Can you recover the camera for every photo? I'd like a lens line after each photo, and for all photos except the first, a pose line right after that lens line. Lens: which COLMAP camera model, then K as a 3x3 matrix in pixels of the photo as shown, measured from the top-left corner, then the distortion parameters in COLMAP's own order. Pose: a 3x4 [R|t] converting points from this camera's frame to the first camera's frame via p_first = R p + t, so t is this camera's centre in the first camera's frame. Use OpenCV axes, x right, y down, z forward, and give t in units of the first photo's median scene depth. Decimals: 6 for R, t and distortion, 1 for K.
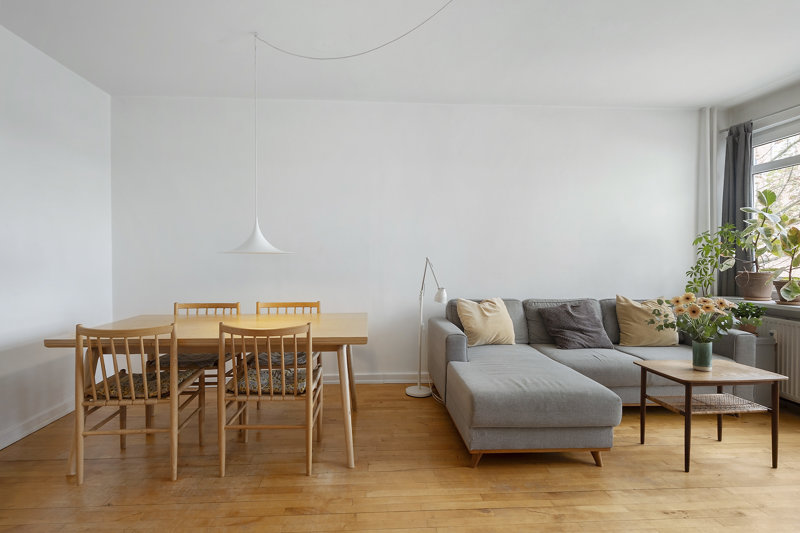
lens RADIAL K [[395.5, 0, 400.0], [0, 395.5, 266.5], [0, 0, 1]] dist [0.002161, 0.000514]
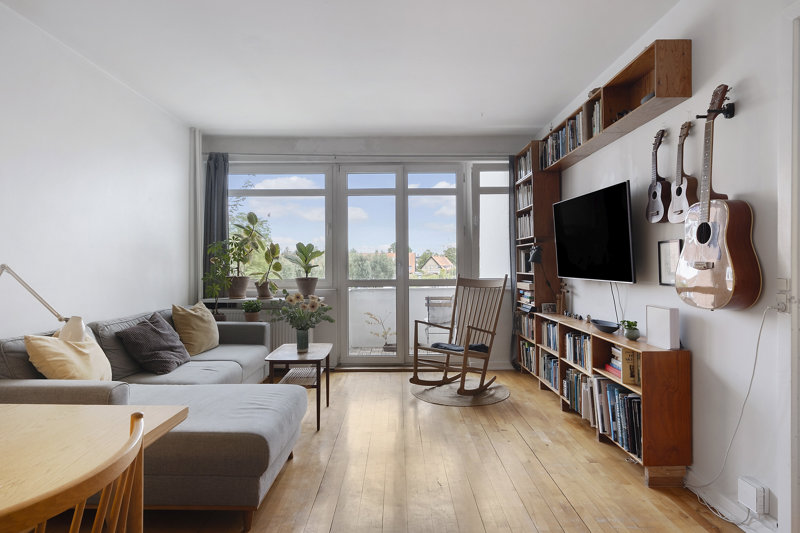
lens RADIAL K [[418.7, 0, 400.0], [0, 418.7, 266.5], [0, 0, 1]] dist [0.001201, 0.000057]
pose [[0.092740, -0.005968, 0.995672, -0.422004], [0.020486, 0.999782, 0.004085, -0.011892], [-0.995480, 0.020018, 0.092842, 0.414449]]
